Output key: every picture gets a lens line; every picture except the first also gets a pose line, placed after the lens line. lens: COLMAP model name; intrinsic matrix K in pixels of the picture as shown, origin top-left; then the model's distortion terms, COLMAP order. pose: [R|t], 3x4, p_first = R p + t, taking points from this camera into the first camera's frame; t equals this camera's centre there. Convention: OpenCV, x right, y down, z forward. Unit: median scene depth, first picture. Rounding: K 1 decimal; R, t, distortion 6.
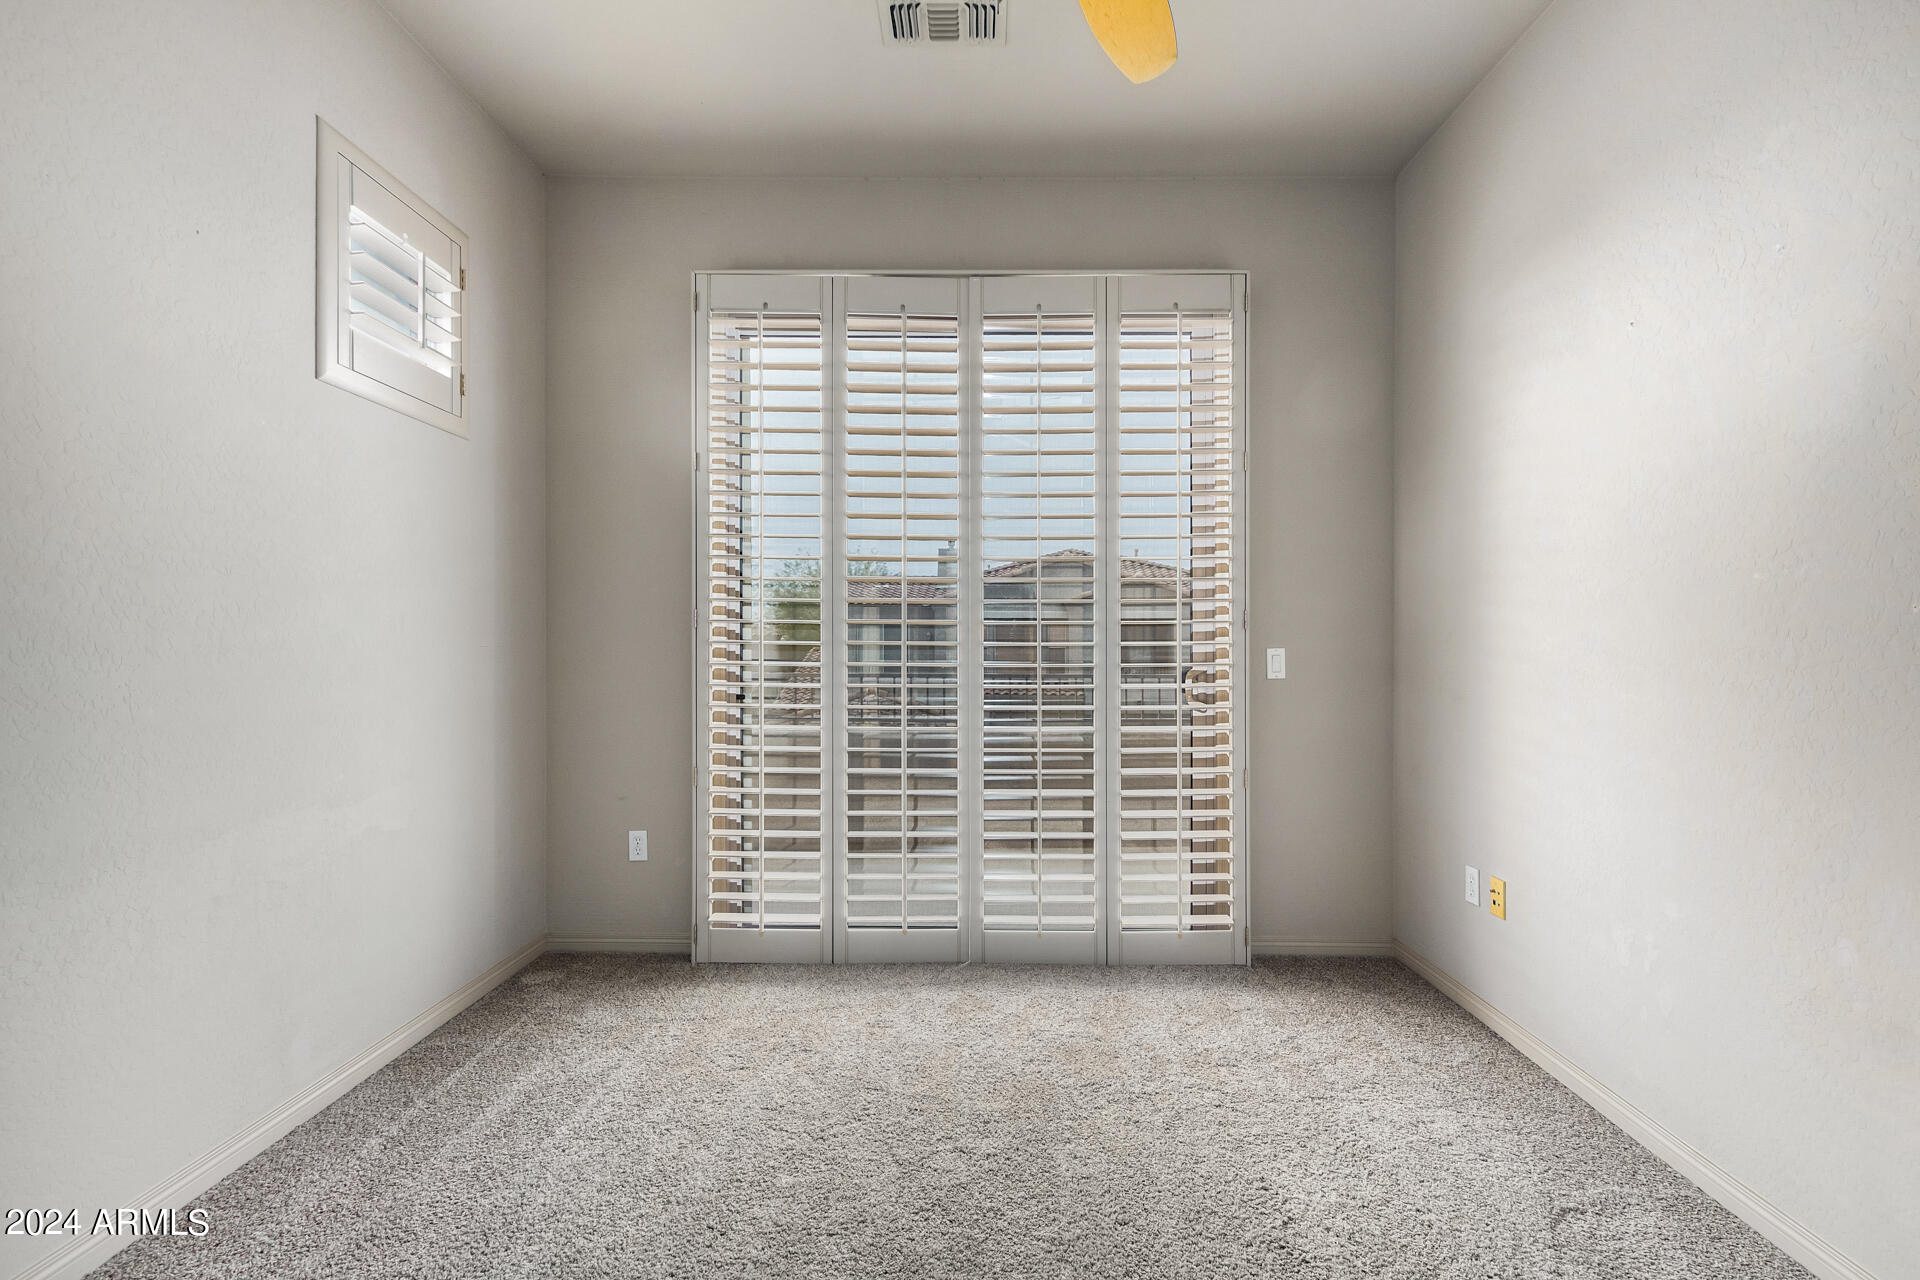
lens RADIAL K [[900.5, 0, 959.9], [0, 900.5, 648.0], [0, 0, 1]] dist [0.014367, -0.005071]
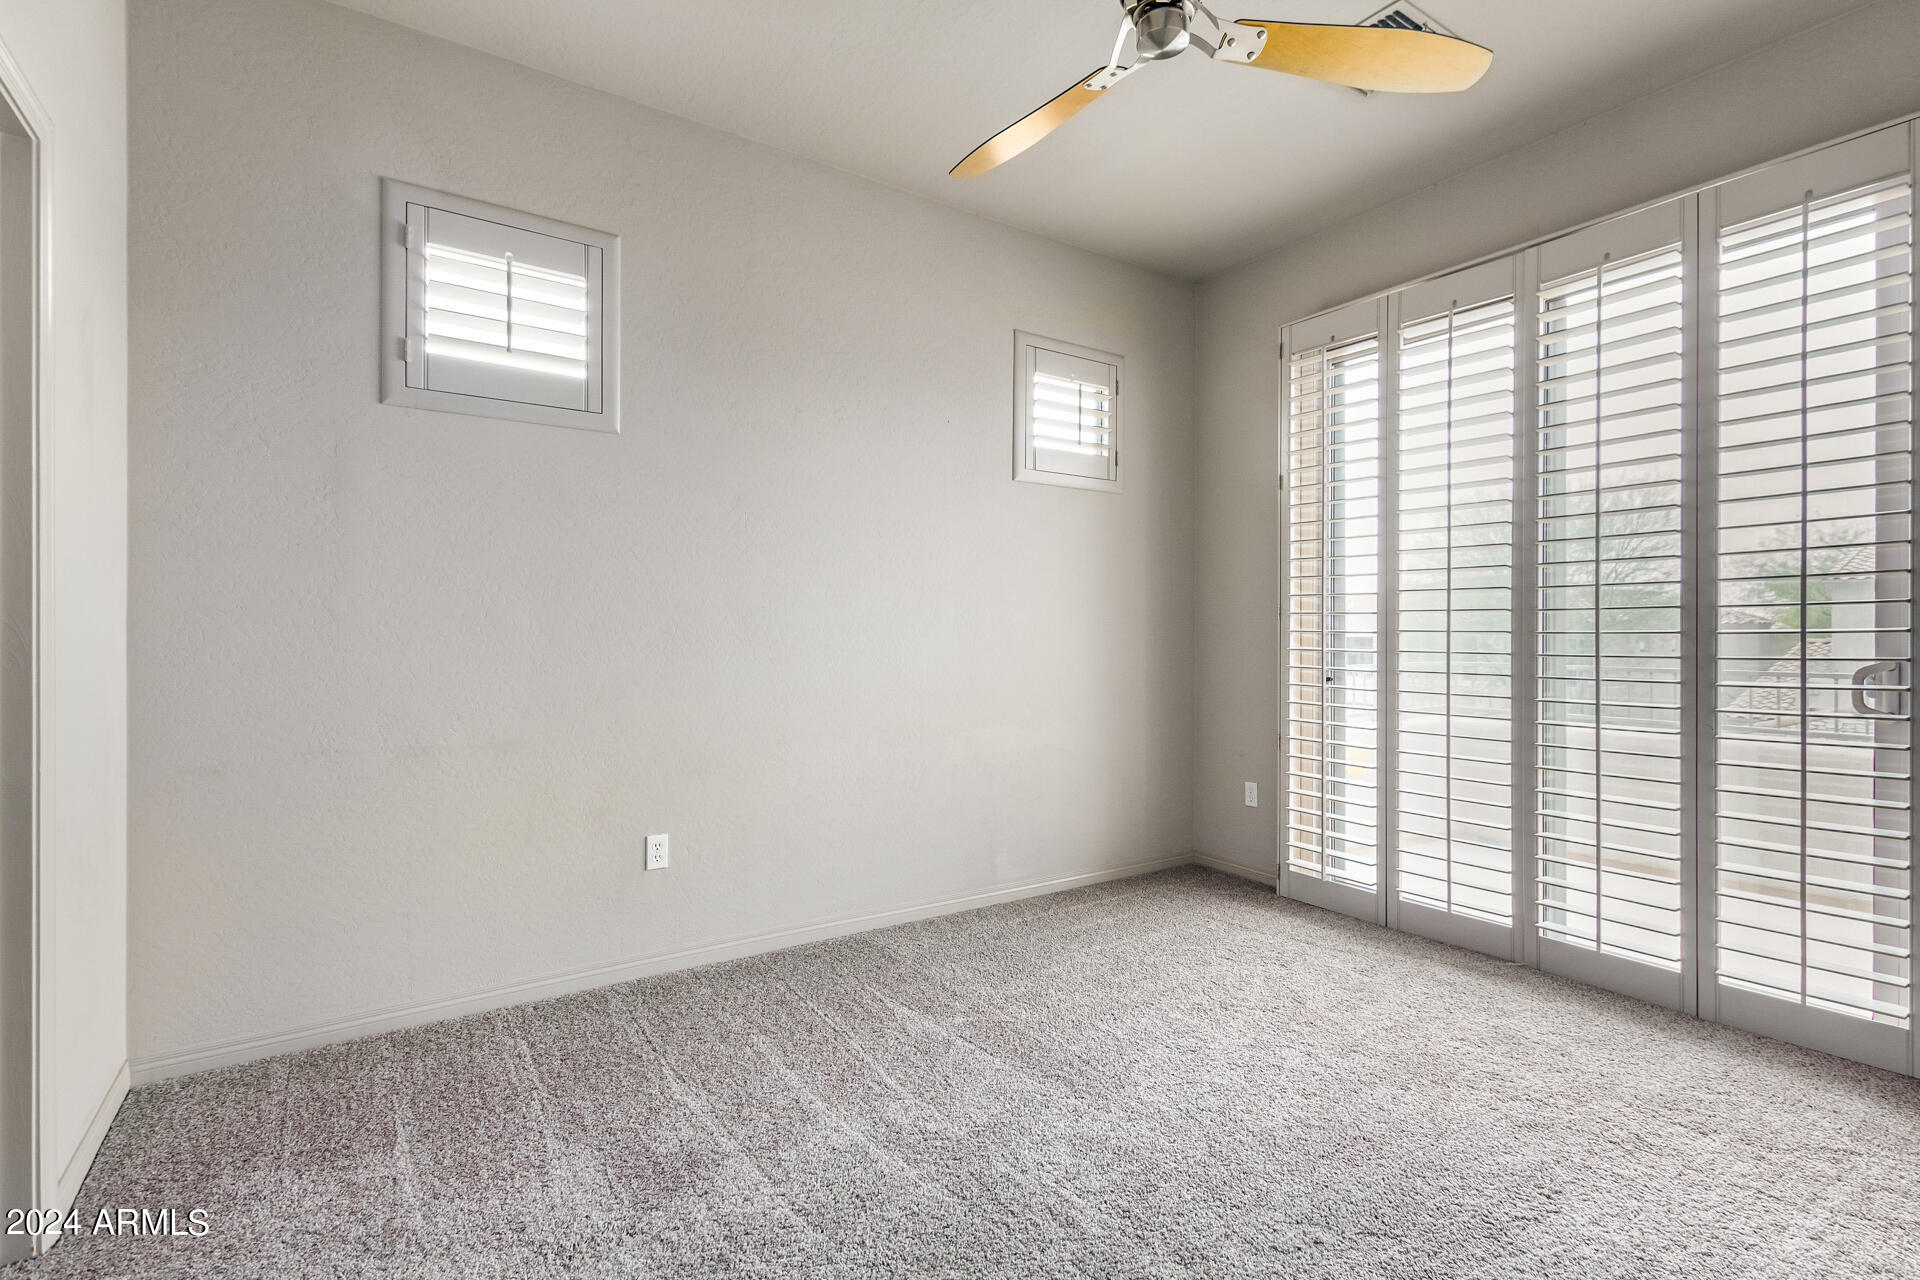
lens RADIAL K [[900.5, 0, 961.0], [0, 900.5, 631.7], [0, 0, 1]] dist [0.014367, -0.005071]
pose [[0.554059, -0.004851, -0.832463, 0.489779], [-0.007027, 0.999920, -0.010504, 0.010830], [0.832448, 0.011670, 0.553981, -0.030384]]
